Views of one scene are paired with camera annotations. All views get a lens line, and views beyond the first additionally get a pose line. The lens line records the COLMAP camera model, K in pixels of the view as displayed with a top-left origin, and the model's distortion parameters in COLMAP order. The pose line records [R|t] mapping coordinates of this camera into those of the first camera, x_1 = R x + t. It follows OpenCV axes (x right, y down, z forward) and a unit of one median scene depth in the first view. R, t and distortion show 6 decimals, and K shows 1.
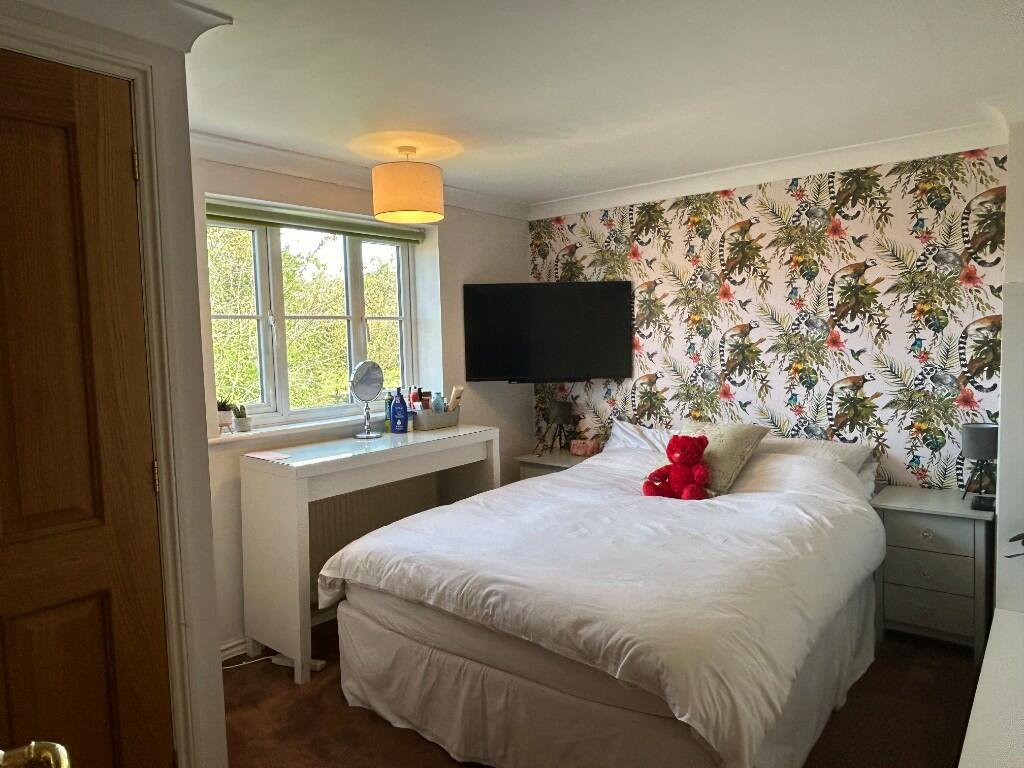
lens RADIAL K [[667.3, 0, 511.4], [0, 667.3, 382.8], [0, 0, 1]] dist [0.004927, -0.018234]
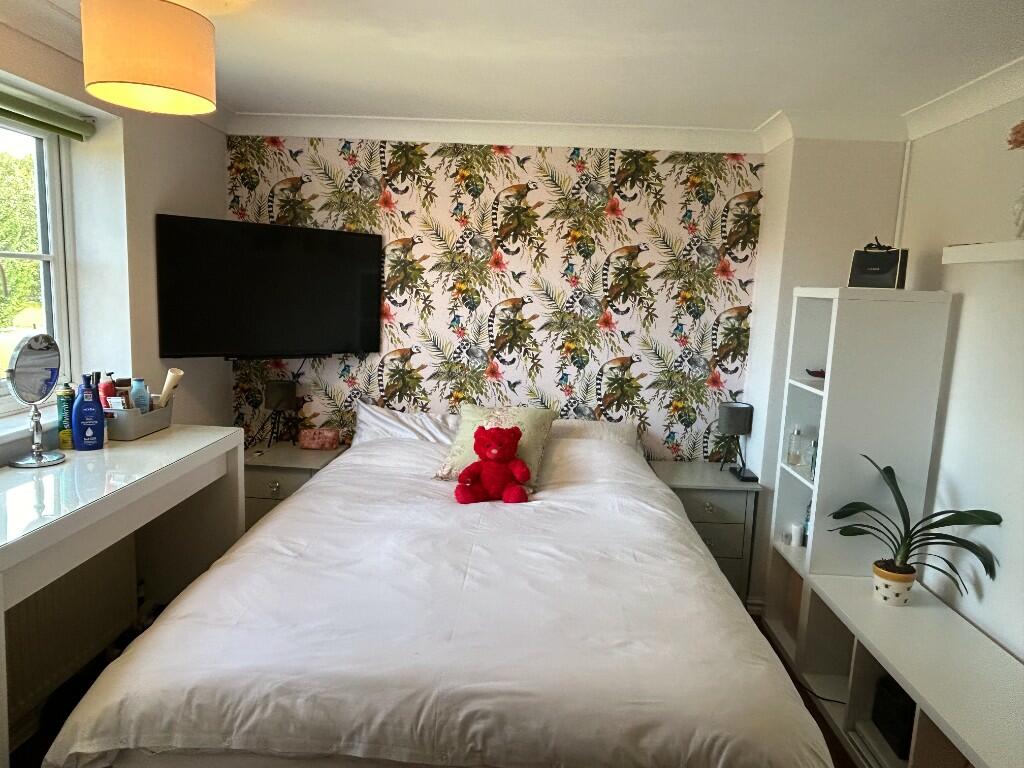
lens RADIAL K [[667.3, 0, 512.5], [0, 667.3, 385.4], [0, 0, 1]] dist [0.004927, -0.018234]
pose [[0.793977, -0.030123, 0.607202, -0.232952], [-0.019492, 0.996997, 0.074949, -0.038404], [-0.607636, -0.071343, 0.791005, 0.279501]]
